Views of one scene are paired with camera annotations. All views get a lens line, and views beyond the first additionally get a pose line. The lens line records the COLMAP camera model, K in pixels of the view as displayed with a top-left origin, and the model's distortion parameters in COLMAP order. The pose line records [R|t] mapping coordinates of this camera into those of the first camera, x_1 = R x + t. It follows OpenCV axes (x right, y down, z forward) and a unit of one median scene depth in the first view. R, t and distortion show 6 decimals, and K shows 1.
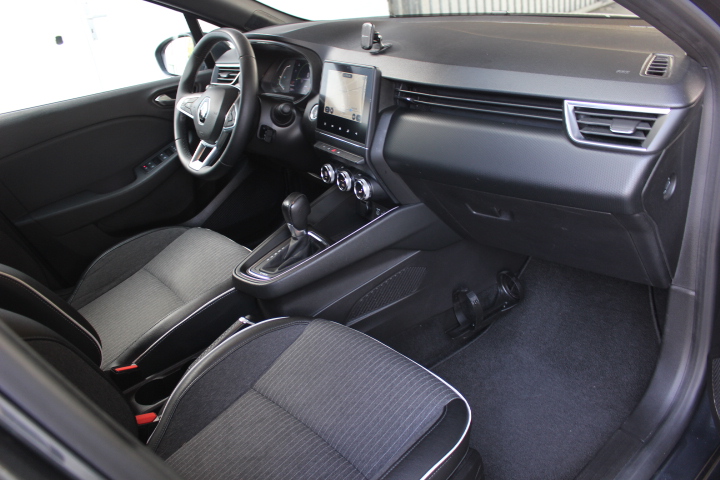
lens RADIAL K [[614.3, 0, 359.9], [0, 614.3, 229.6], [0, 0, 1]] dist [-0.108046, 0.002815]
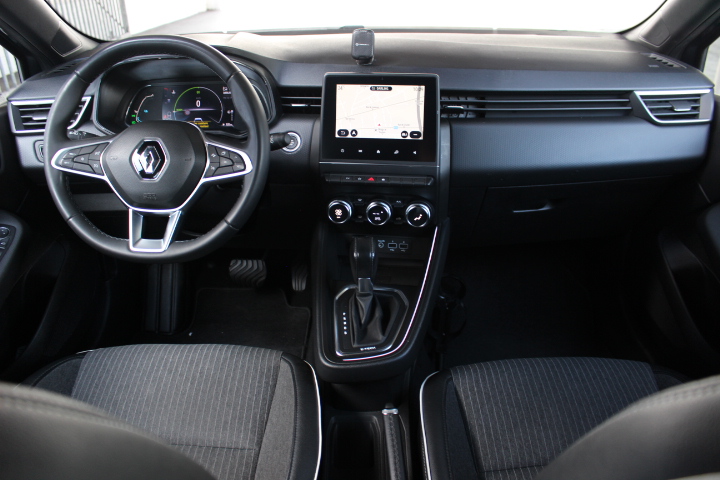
lens RADIAL K [[614.3, 0, 359.9], [0, 614.3, 229.6], [0, 0, 1]] dist [-0.108046, 0.002815]
pose [[0.632517, -0.216131, 0.743781, -0.714020], [0.262808, 0.963198, 0.056396, -0.118498], [-0.728597, 0.159800, 0.666040, 0.484819]]
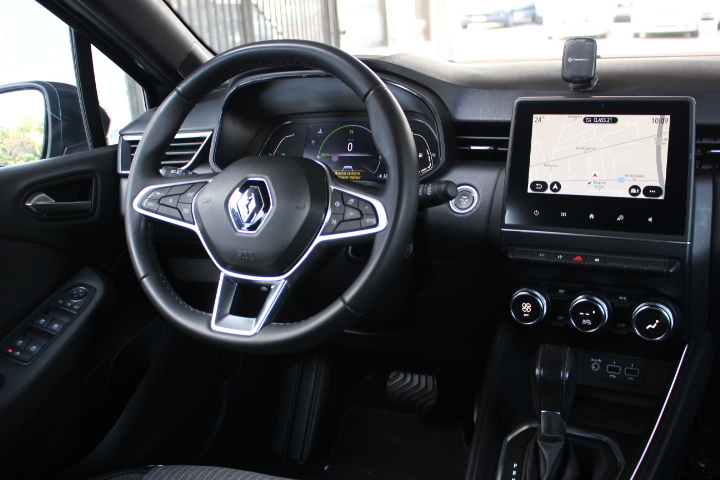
lens RADIAL K [[753.8, 0, 360.0], [0, 753.8, 240.0], [0, 0, 1]] dist [-0.104968, 0.024755]
pose [[0.863217, -0.060153, 0.501236, -0.553214], [0.165295, 0.971823, -0.168040, -0.068906], [-0.477004, 0.227907, 0.848837, 0.554545]]
